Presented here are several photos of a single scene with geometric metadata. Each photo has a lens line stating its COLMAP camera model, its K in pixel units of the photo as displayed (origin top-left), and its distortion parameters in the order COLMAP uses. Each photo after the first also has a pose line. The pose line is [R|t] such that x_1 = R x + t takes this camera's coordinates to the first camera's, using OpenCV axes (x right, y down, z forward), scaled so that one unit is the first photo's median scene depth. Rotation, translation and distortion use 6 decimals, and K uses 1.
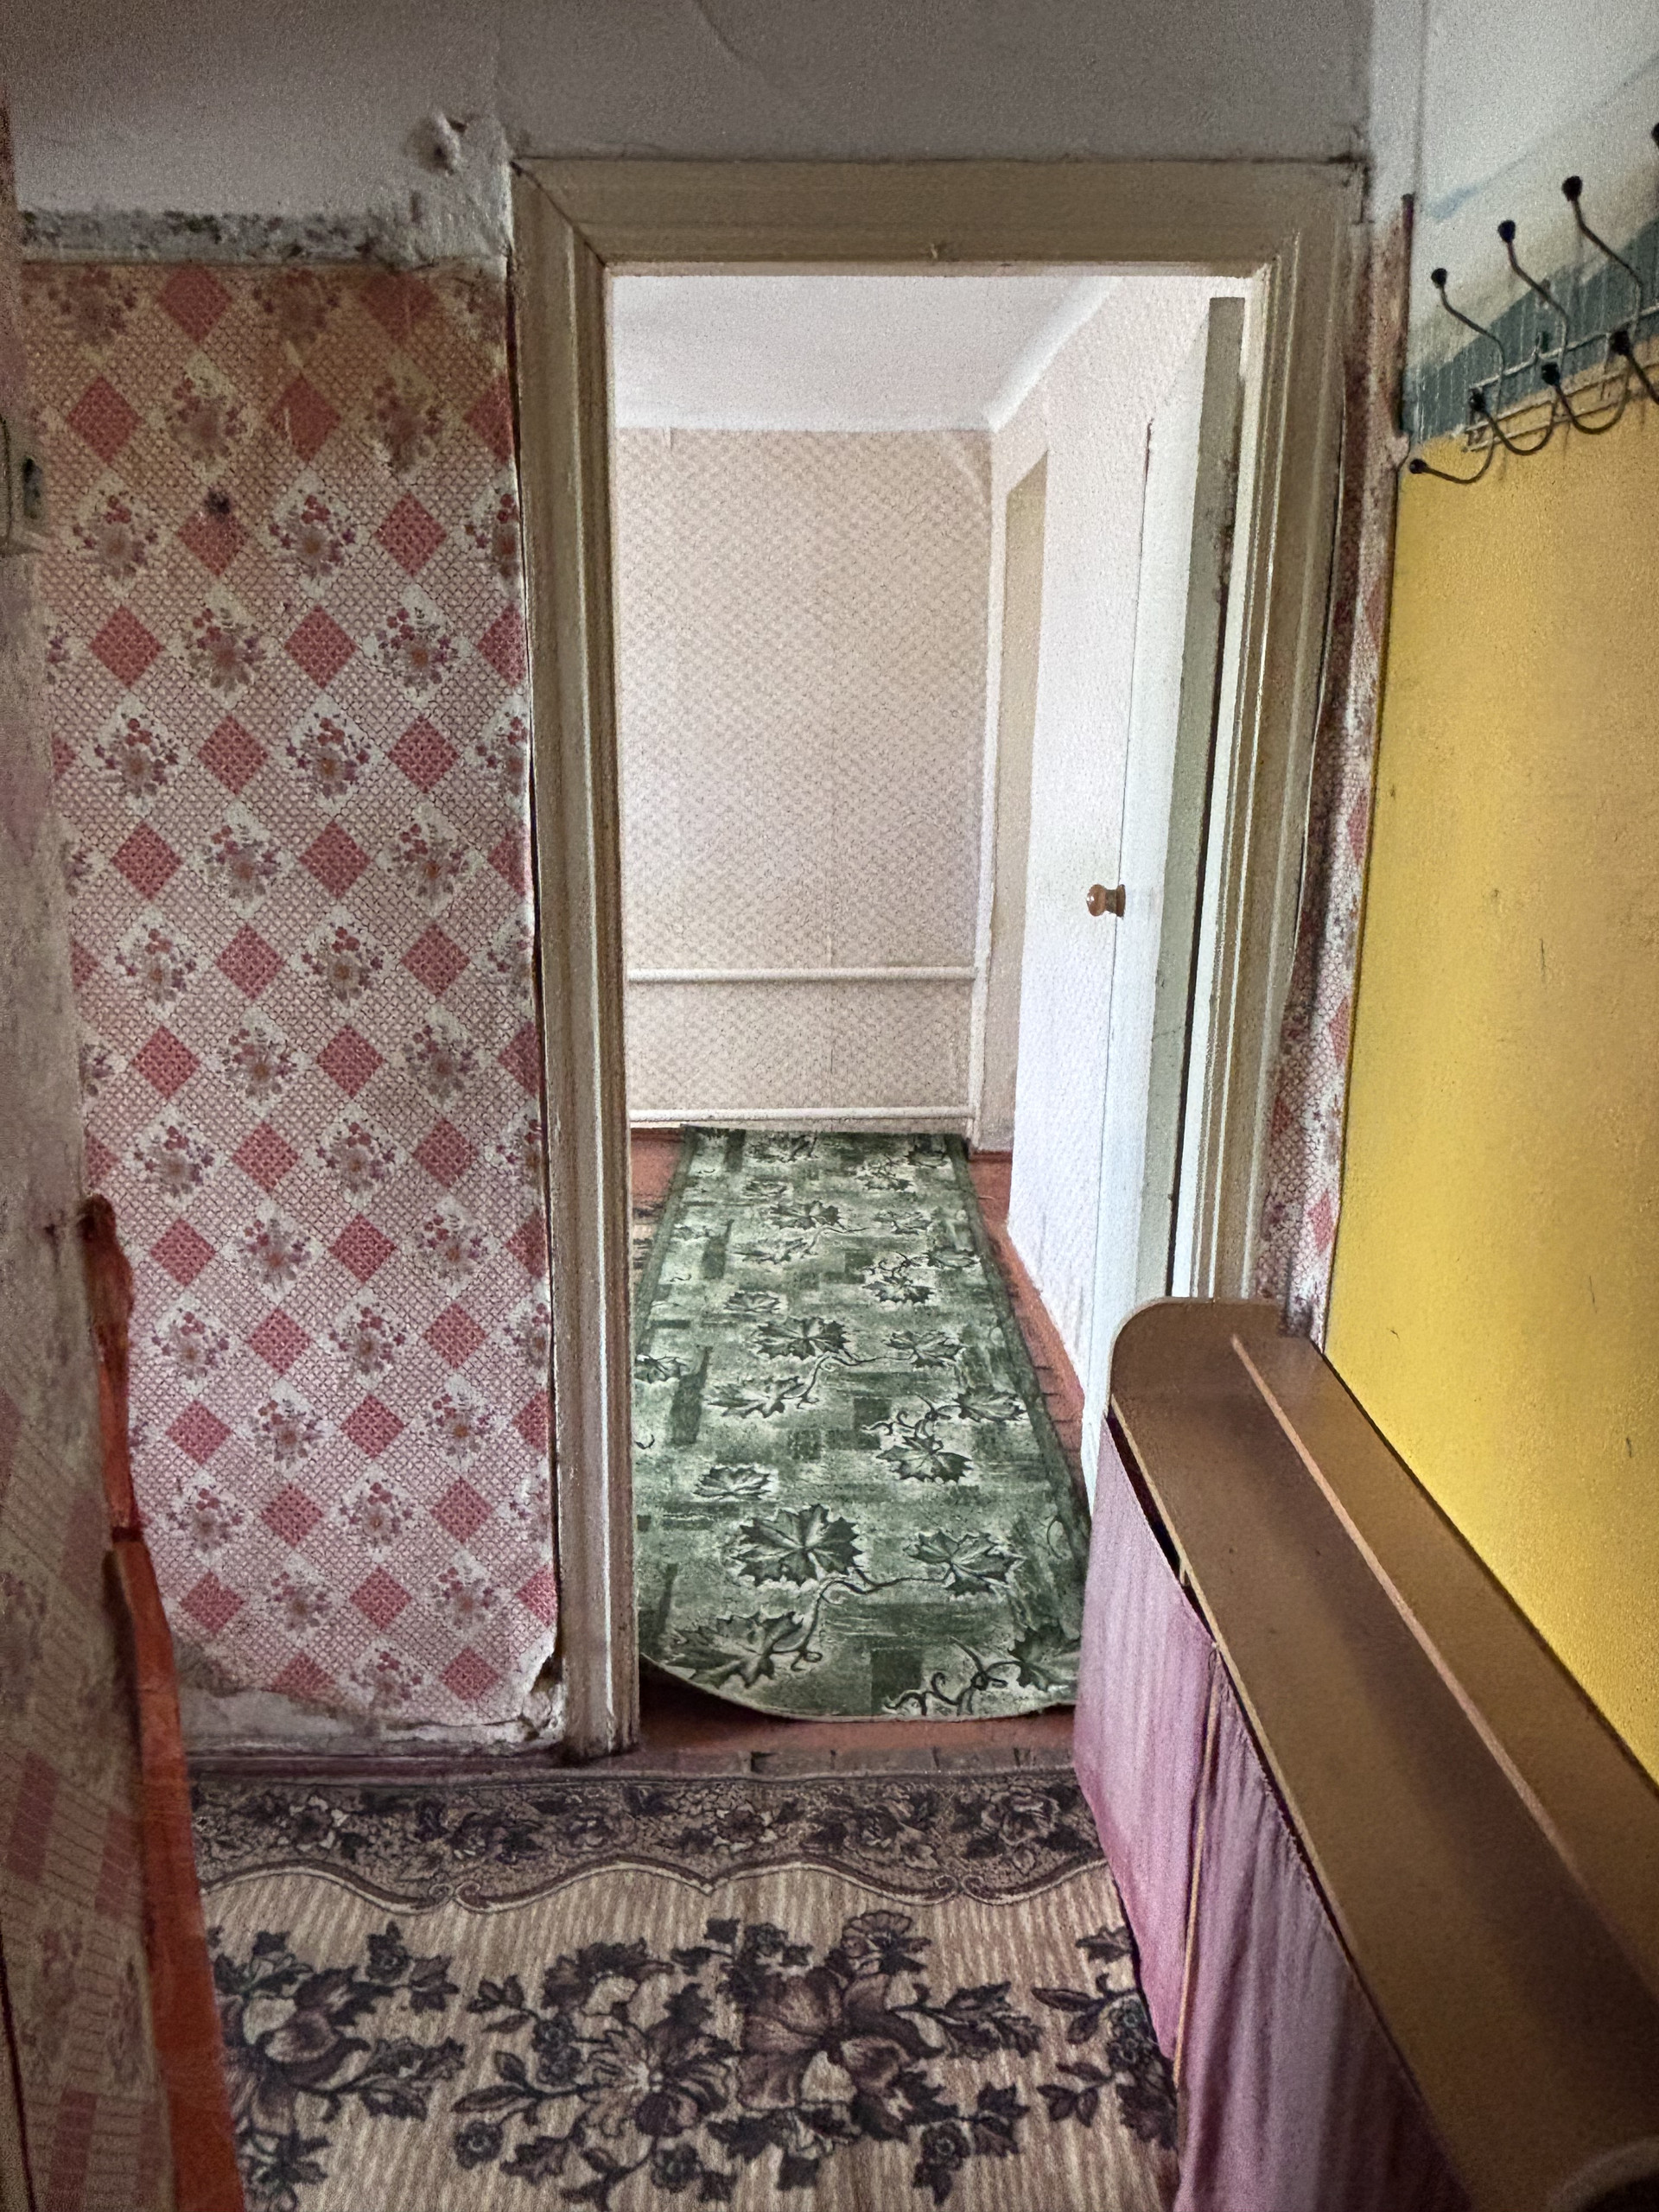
lens RADIAL K [[1588.7, 0, 819.0], [0, 1588.7, 1099.1], [0, 0, 1]] dist [-0.003037, -0.000740]
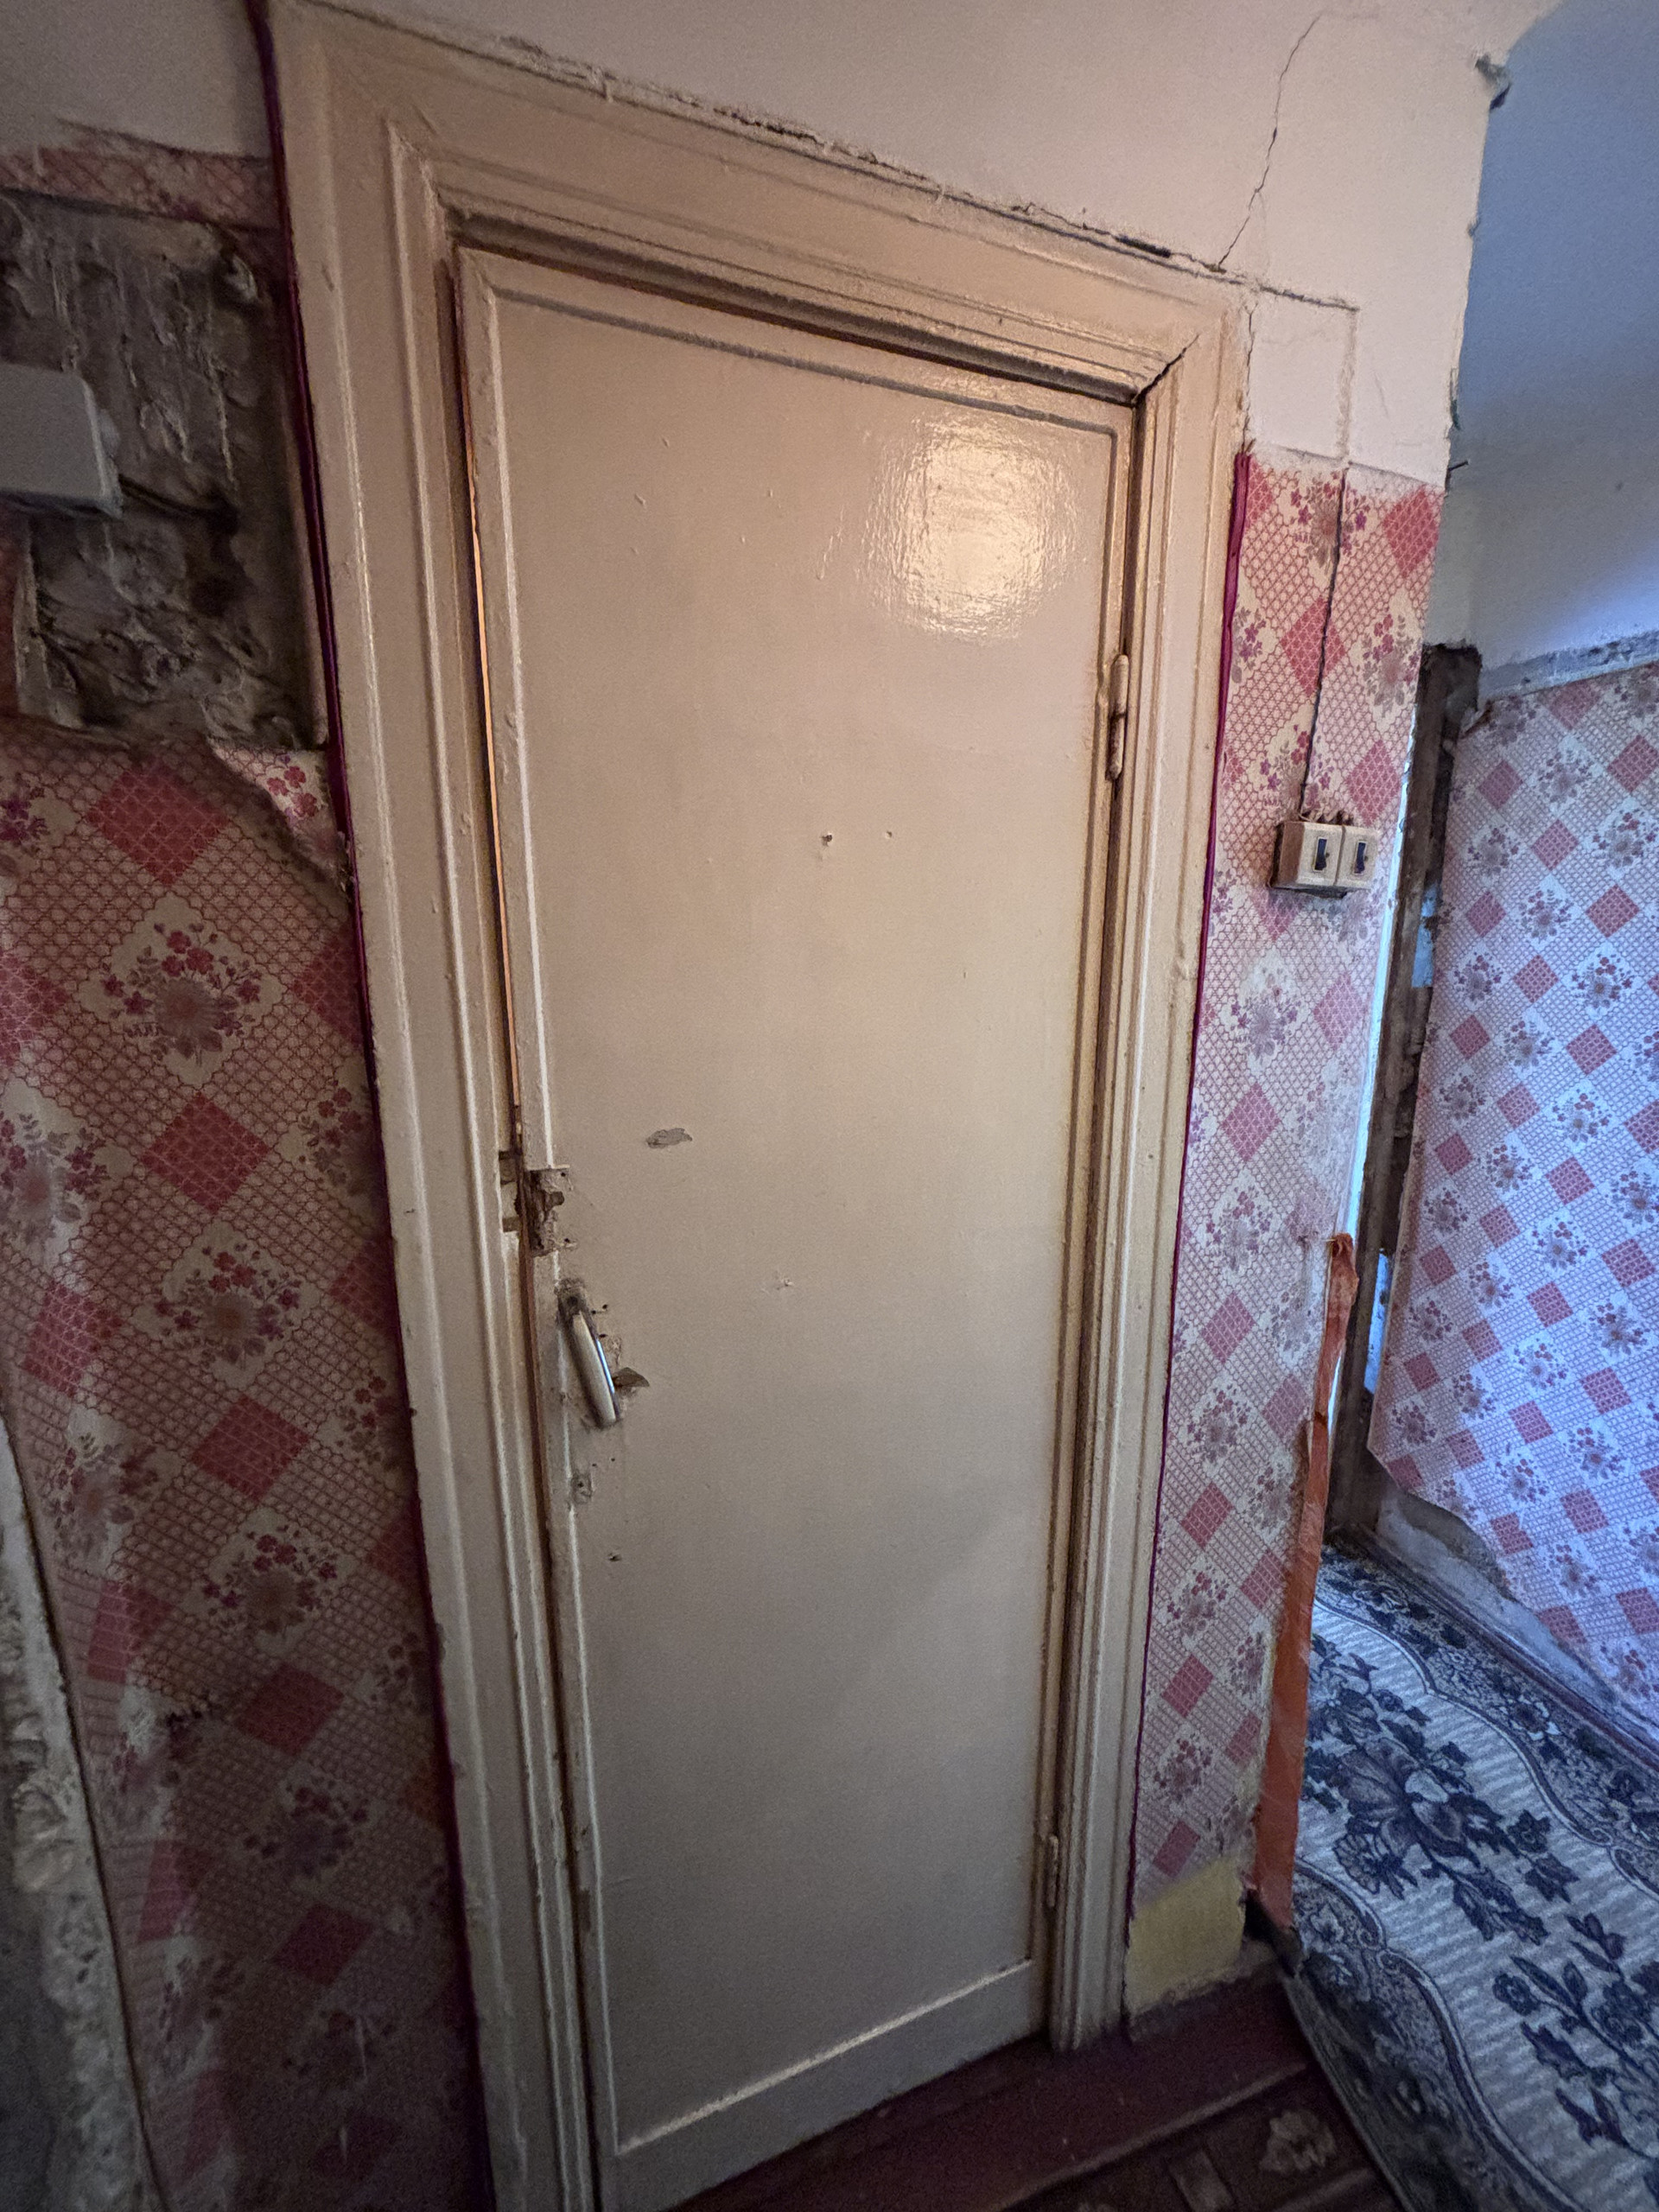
lens RADIAL K [[875.9, 0, 846.2], [0, 875.9, 1106.5], [0, 0, 1]] dist [0.000331, -0.002483]
pose [[0.299649, 0.169673, -0.938840, 0.163650], [-0.227017, 0.968474, 0.102572, -0.021662], [0.926646, 0.182397, 0.328721, 0.075242]]
